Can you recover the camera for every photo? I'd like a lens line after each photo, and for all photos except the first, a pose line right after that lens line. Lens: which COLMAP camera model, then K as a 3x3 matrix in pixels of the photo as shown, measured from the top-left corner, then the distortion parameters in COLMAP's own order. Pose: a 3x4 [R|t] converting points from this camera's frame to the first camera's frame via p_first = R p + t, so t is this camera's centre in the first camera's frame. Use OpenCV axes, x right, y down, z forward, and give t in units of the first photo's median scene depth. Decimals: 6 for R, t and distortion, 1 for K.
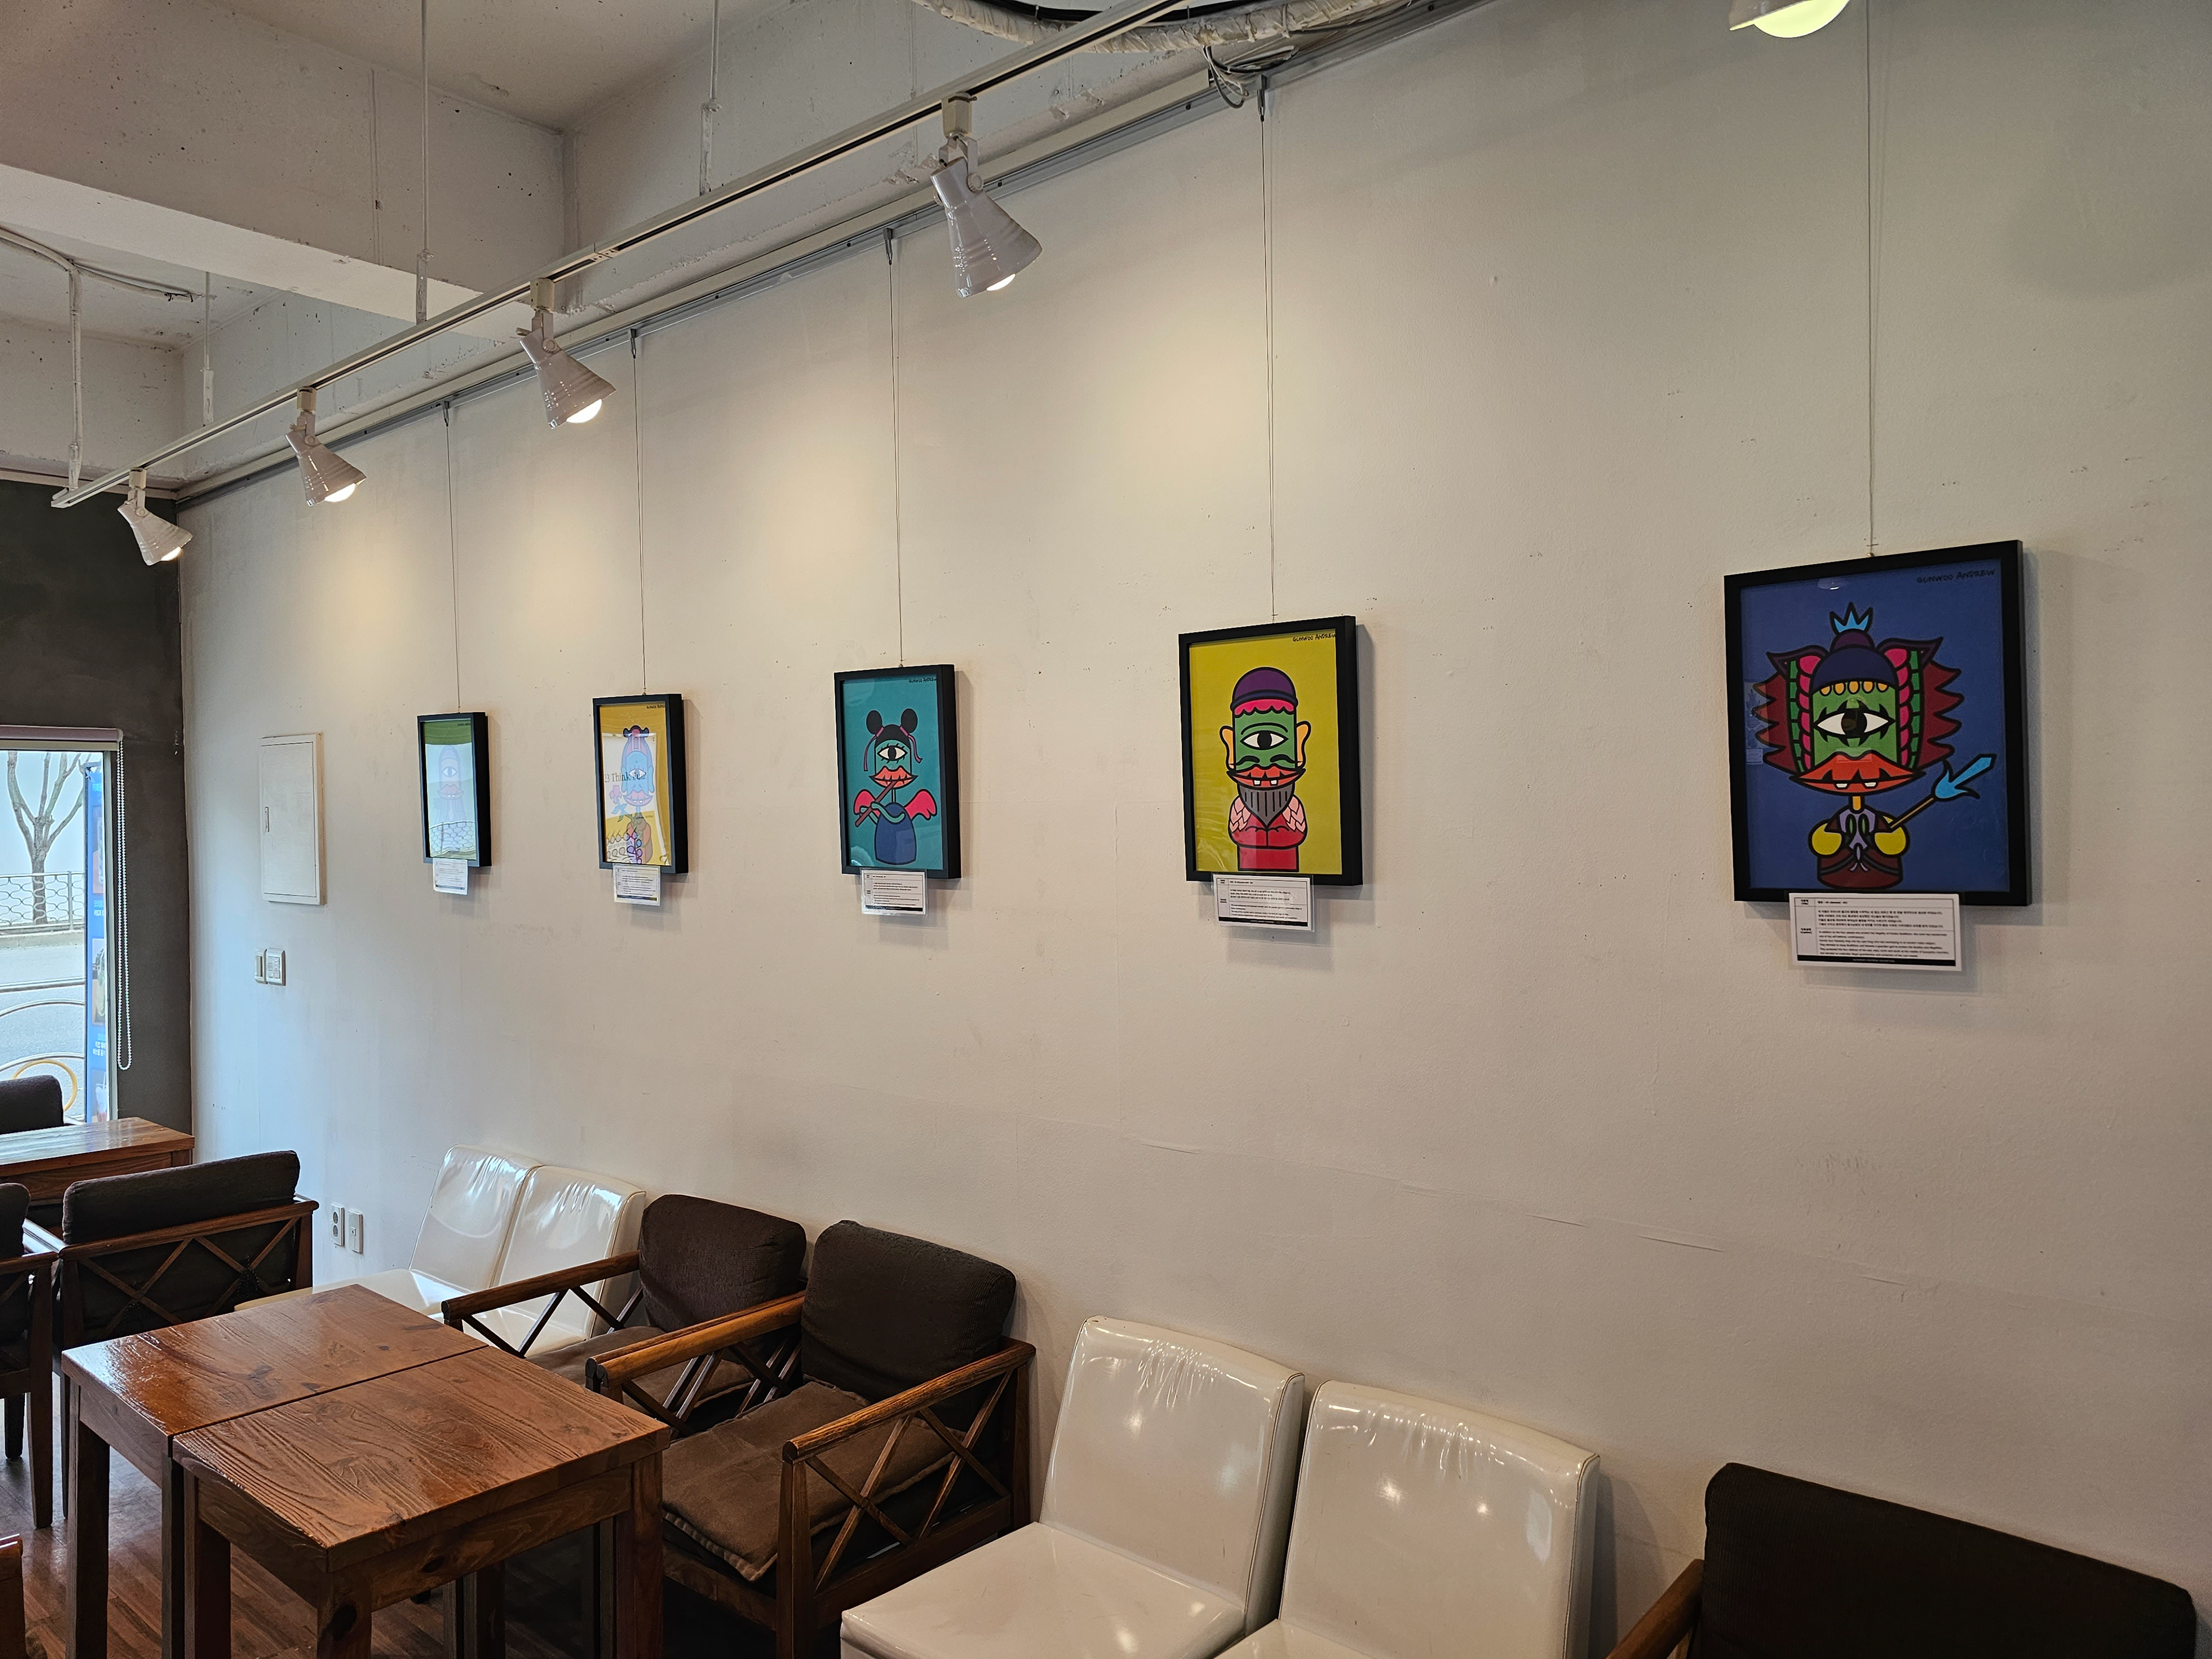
lens RADIAL K [[1483.0, 0, 1132.7], [0, 1483.0, 838.3], [0, 0, 1]] dist [0.049399, -0.043613]
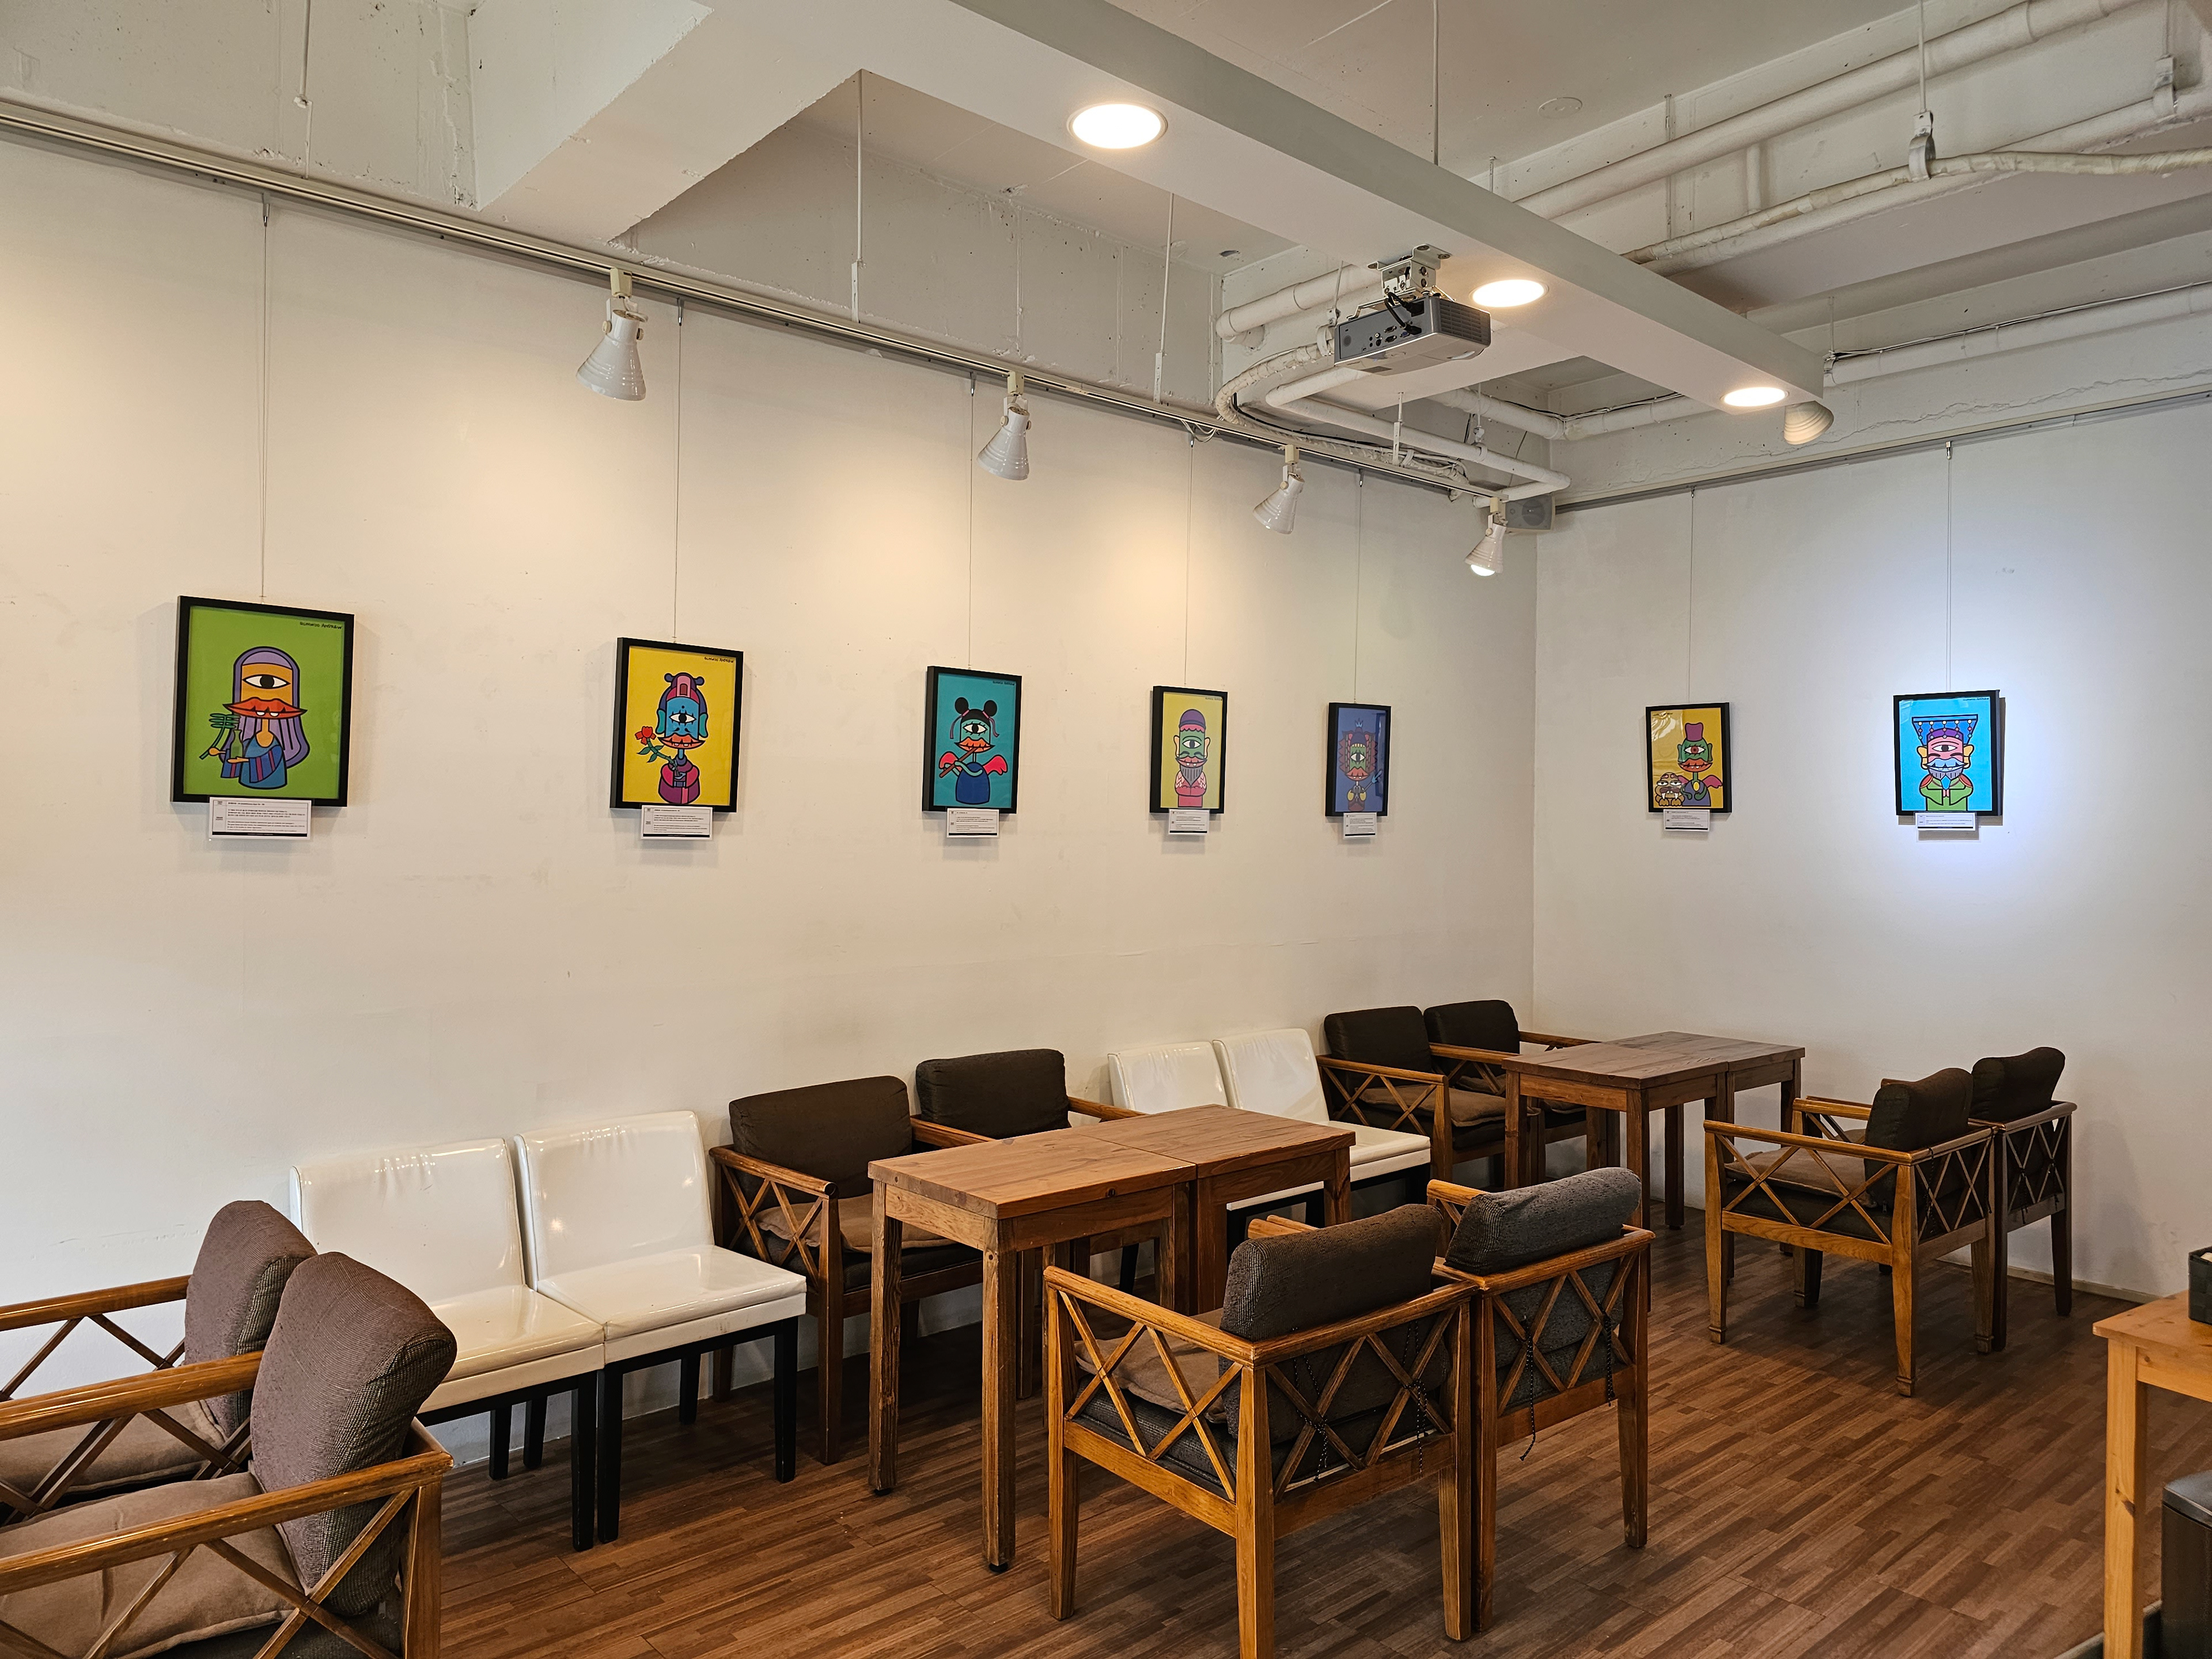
lens RADIAL K [[1483.0, 0, 1132.7], [0, 1483.0, 838.3], [0, 0, 1]] dist [0.049399, -0.043613]
pose [[0.131631, -0.004092, 0.991290, -1.613610], [0.003767, 0.999986, 0.003628, 0.047037], [-0.991292, 0.003256, 0.131644, 0.660779]]
